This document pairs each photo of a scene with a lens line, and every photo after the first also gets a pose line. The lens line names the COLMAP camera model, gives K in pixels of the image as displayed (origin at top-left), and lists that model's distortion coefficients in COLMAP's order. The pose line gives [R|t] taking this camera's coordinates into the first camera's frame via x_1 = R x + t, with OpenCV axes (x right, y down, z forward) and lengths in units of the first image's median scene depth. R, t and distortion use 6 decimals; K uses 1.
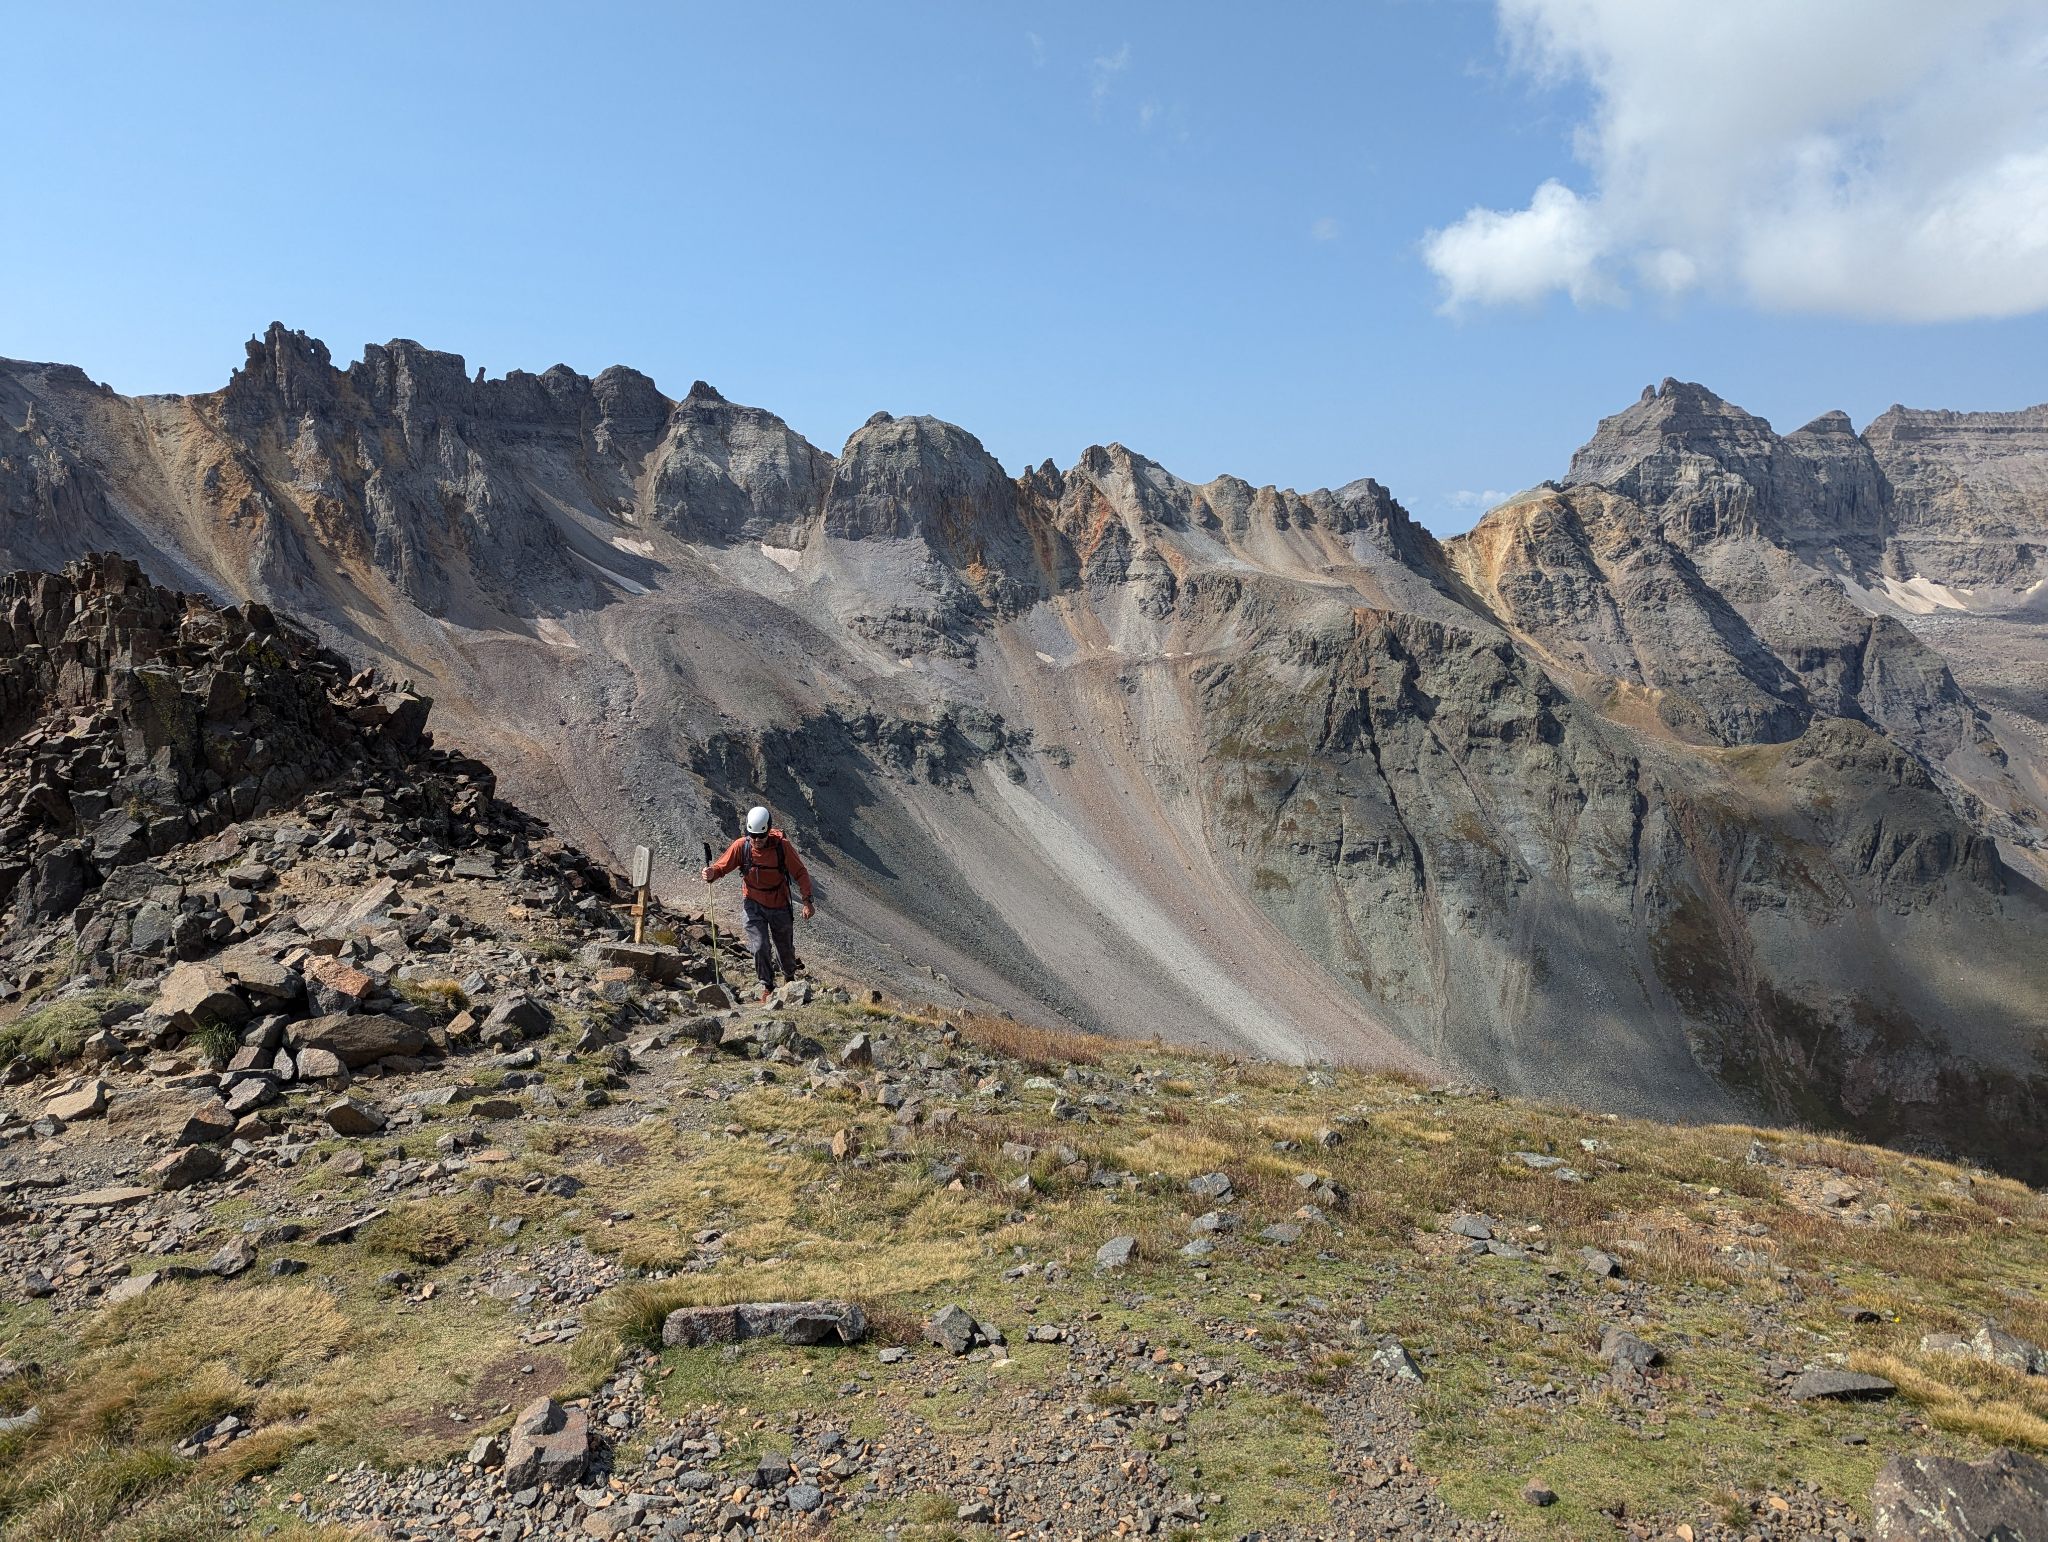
lens RADIAL K [[1411.4, 0, 1007.8], [0, 1411.4, 773.4], [0, 0, 1]] dist [0.064213, -0.067864]
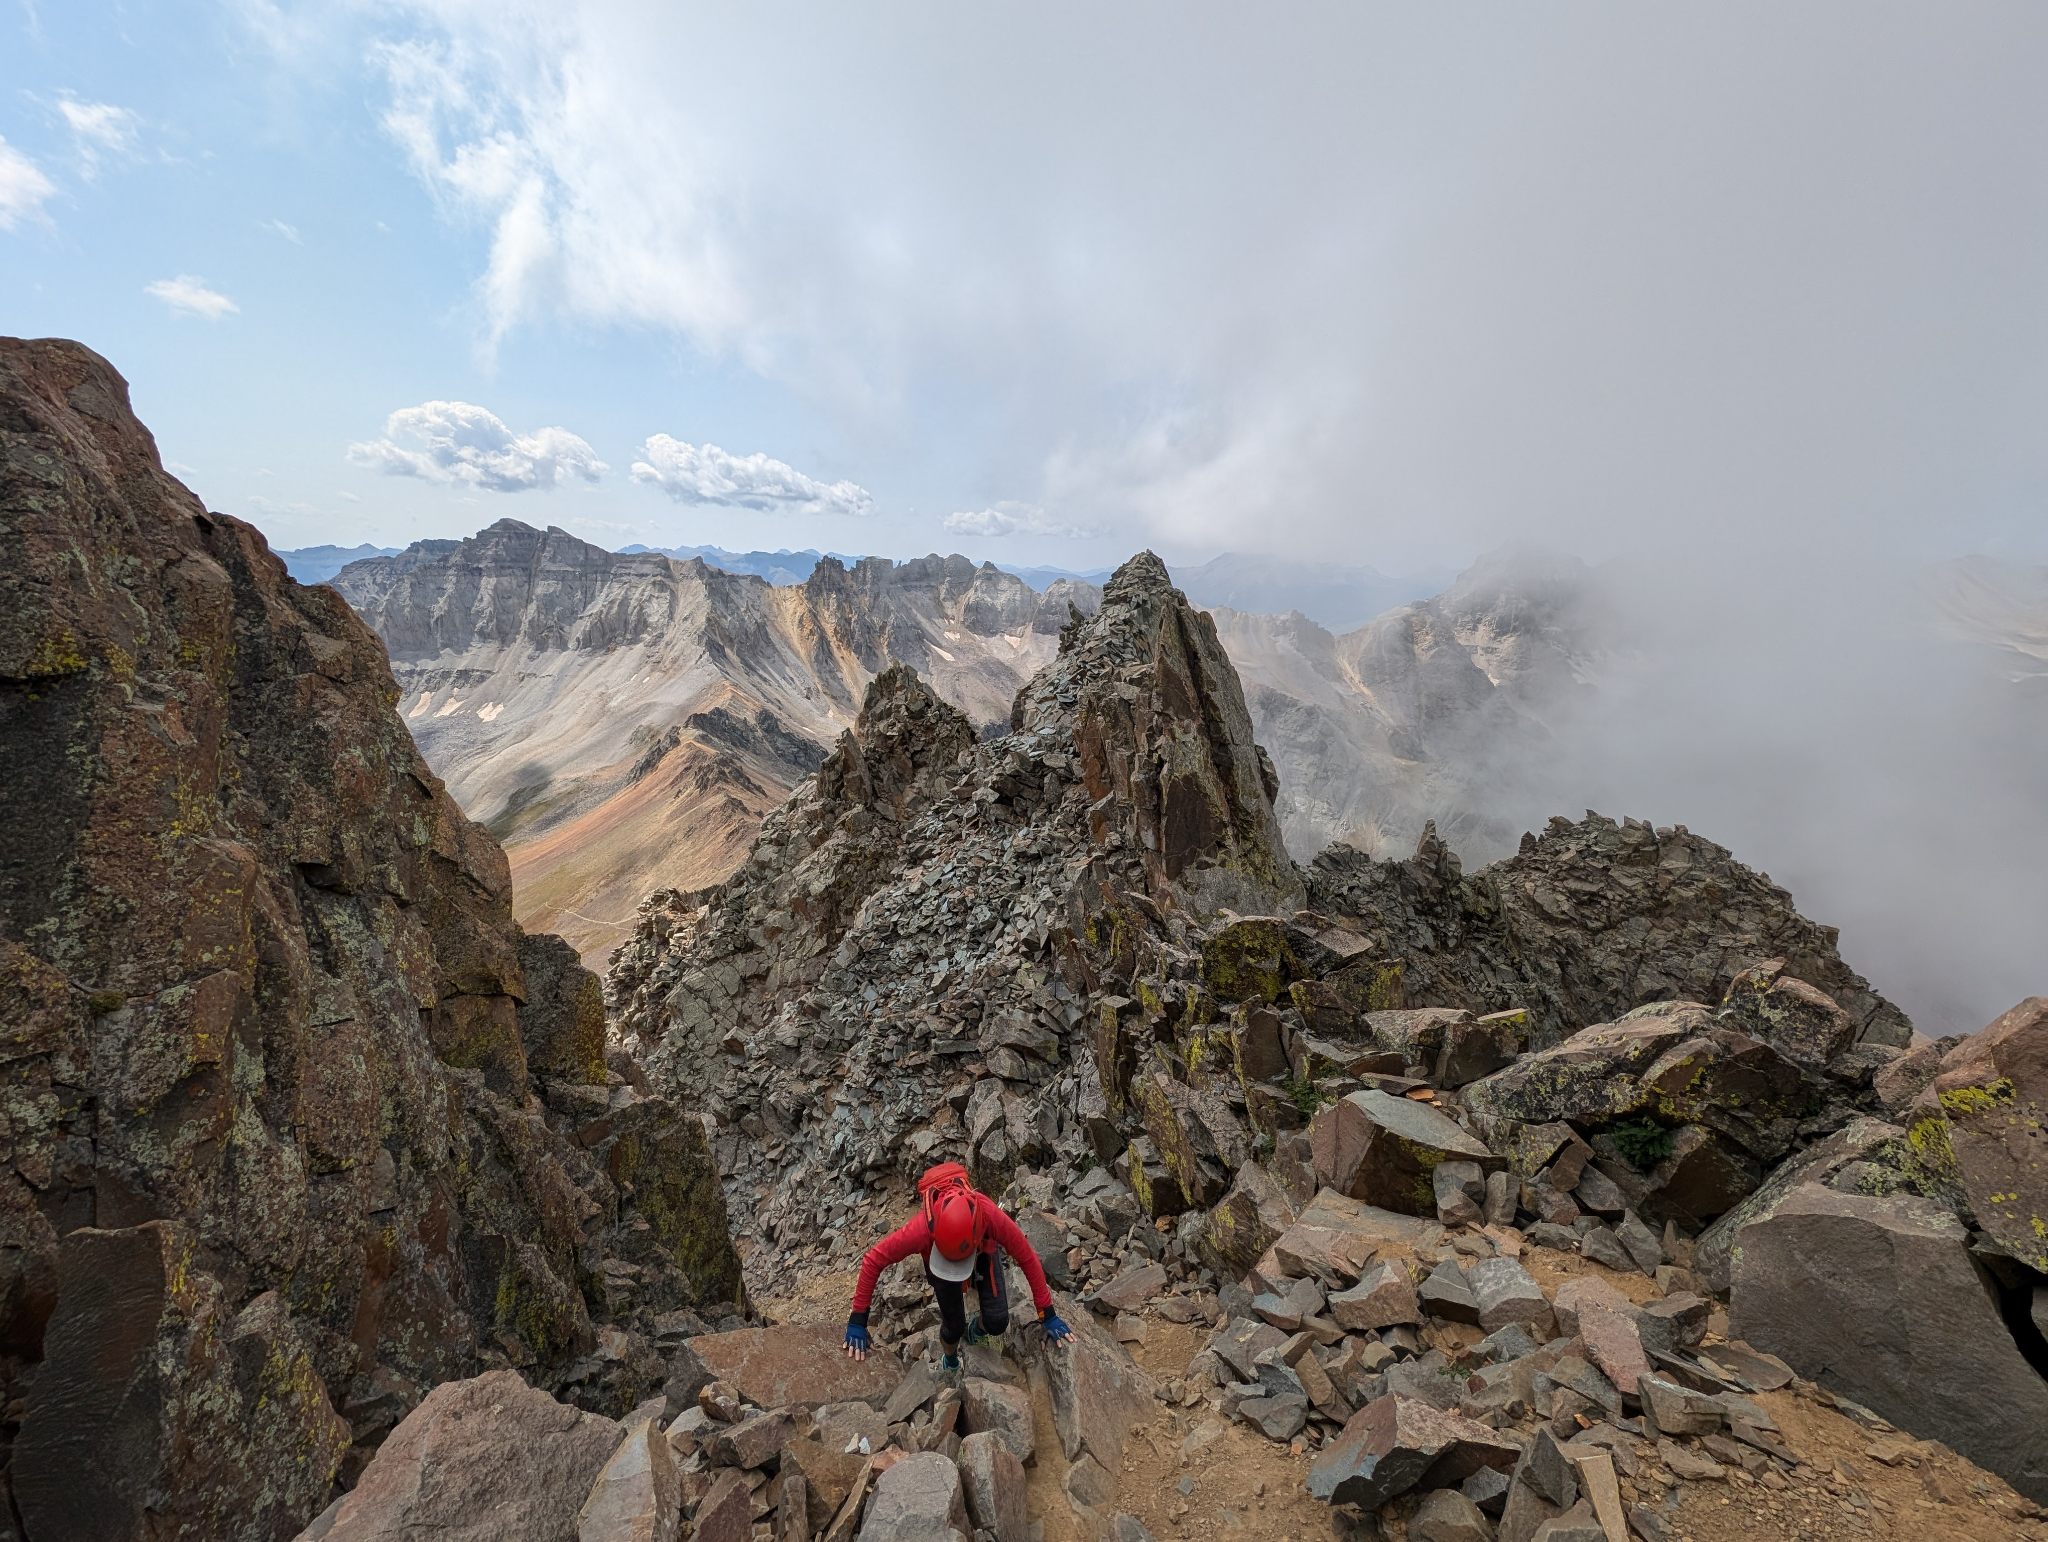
lens RADIAL K [[745.1, 0, 1020.2], [0, 745.1, 780.6], [0, 0, 1]] dist [0.005998, -0.009501]
pose [[0.972155, 0.105222, -0.209389, 0.151236], [-0.077874, 0.987803, 0.134835, -0.094348], [0.221023, -0.114775, 0.968492, -0.267428]]
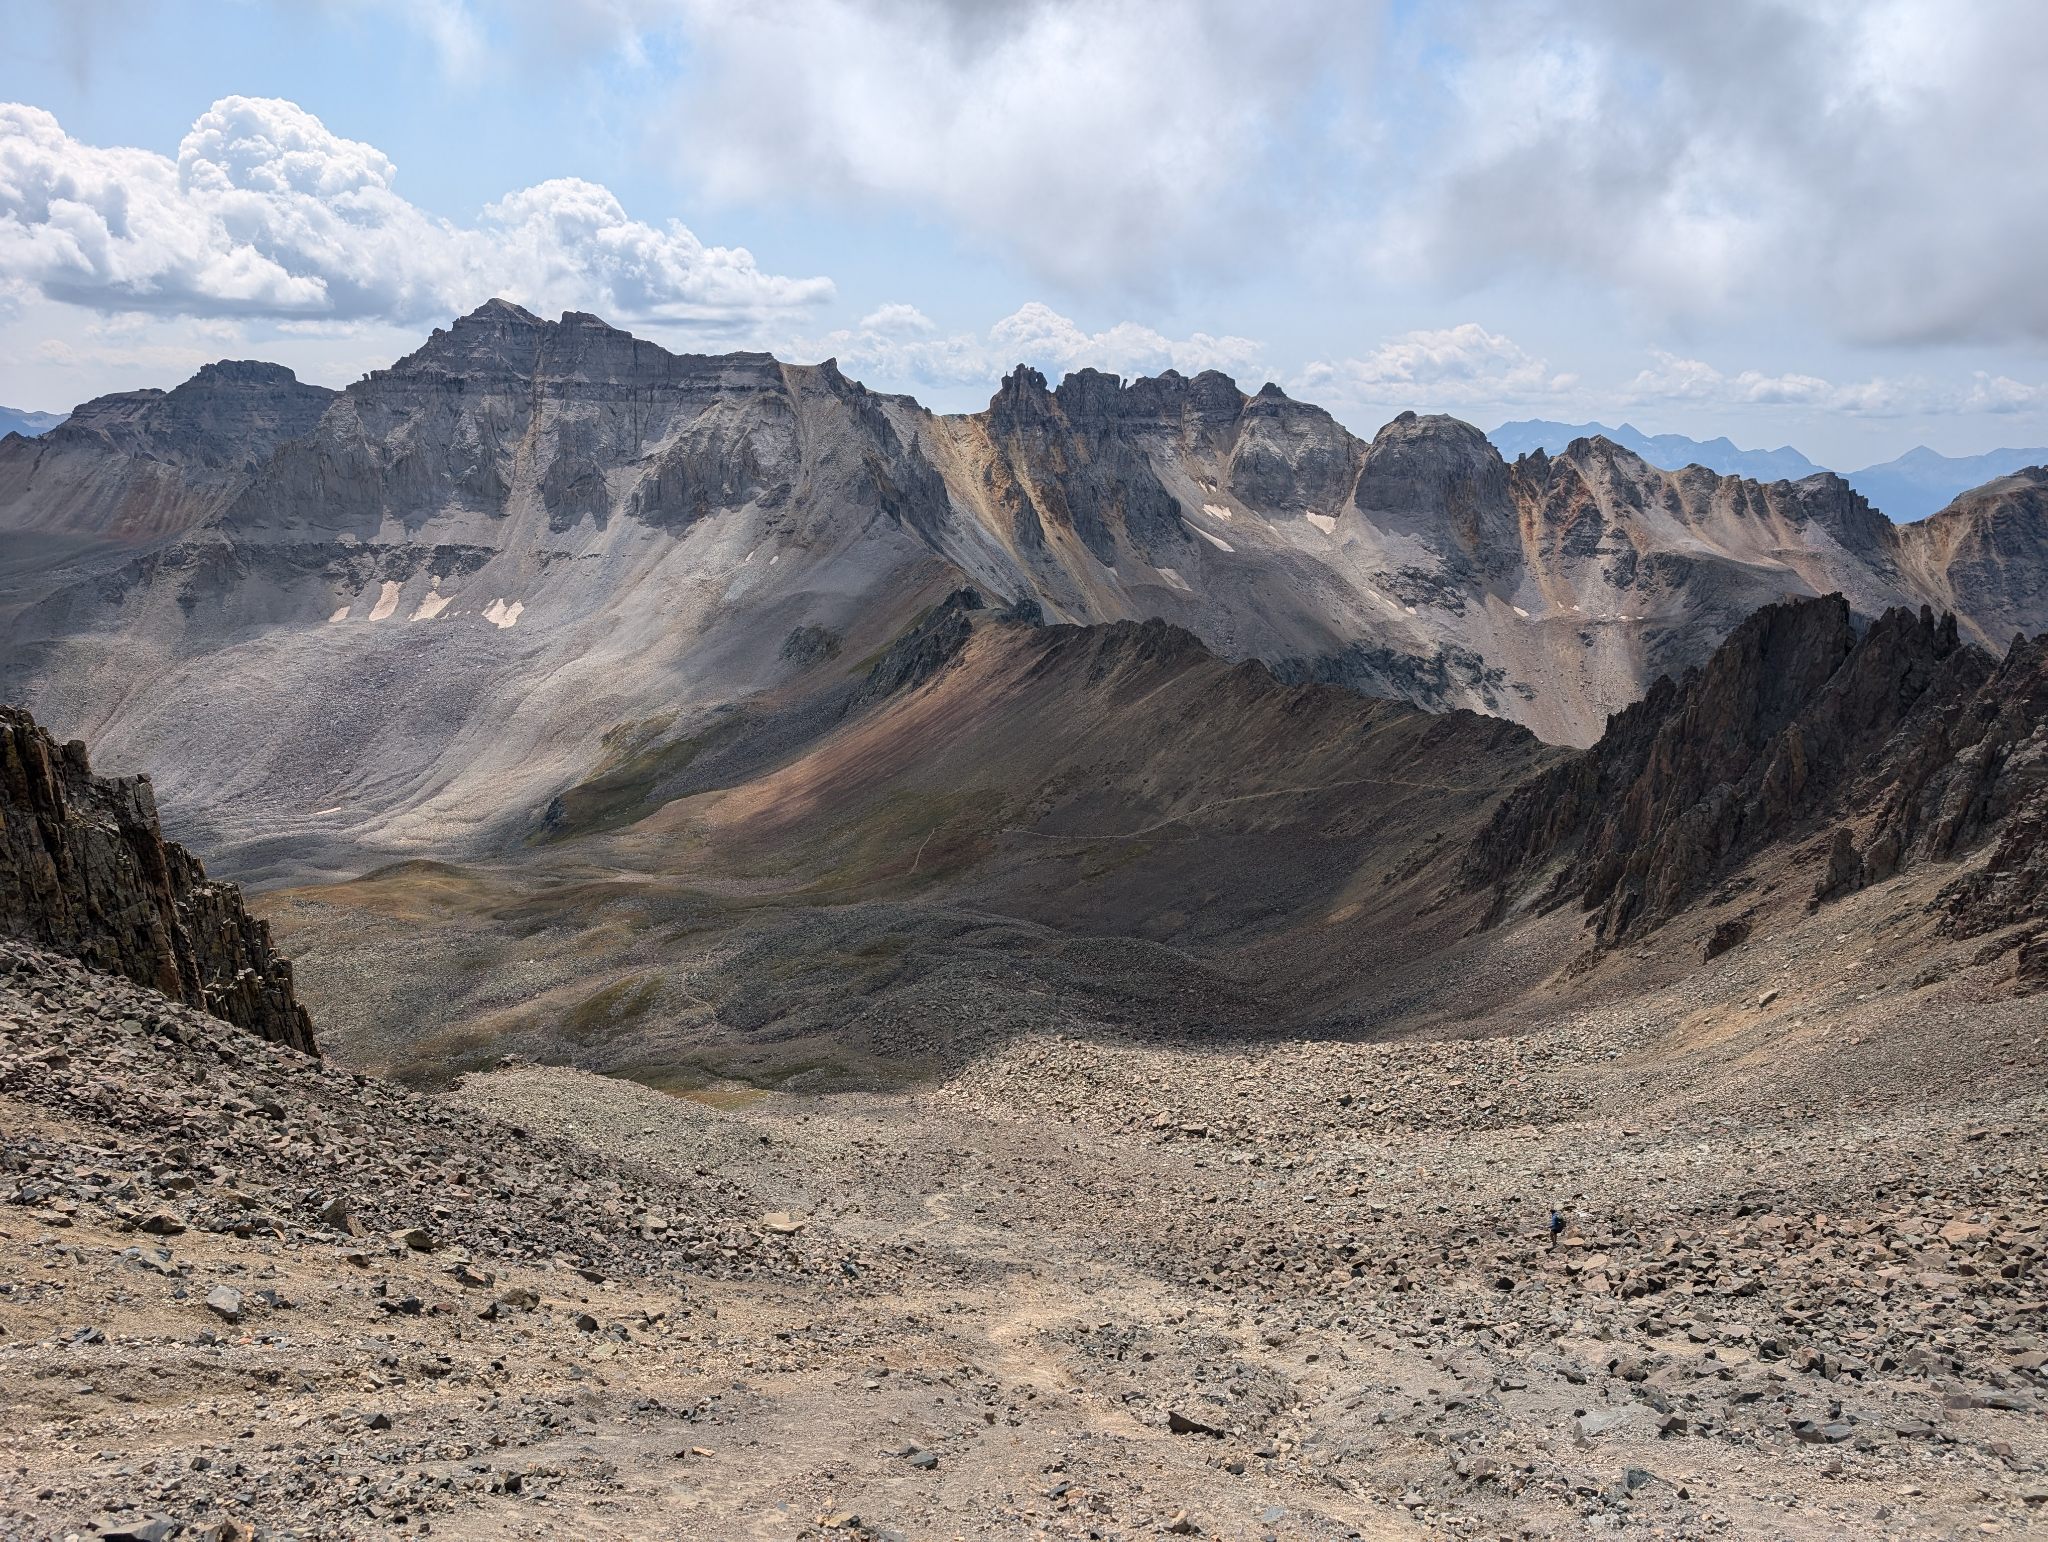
lens RADIAL K [[1427.3, 0, 1028.5], [0, 1427.3, 762.9], [0, 0, 1]] dist [0.002607, -0.006118]
pose [[0.956135, 0.105264, -0.273358, -0.033550], [-0.086890, 0.993120, 0.078507, -0.009549], [0.279741, -0.051312, 0.958703, -0.397112]]
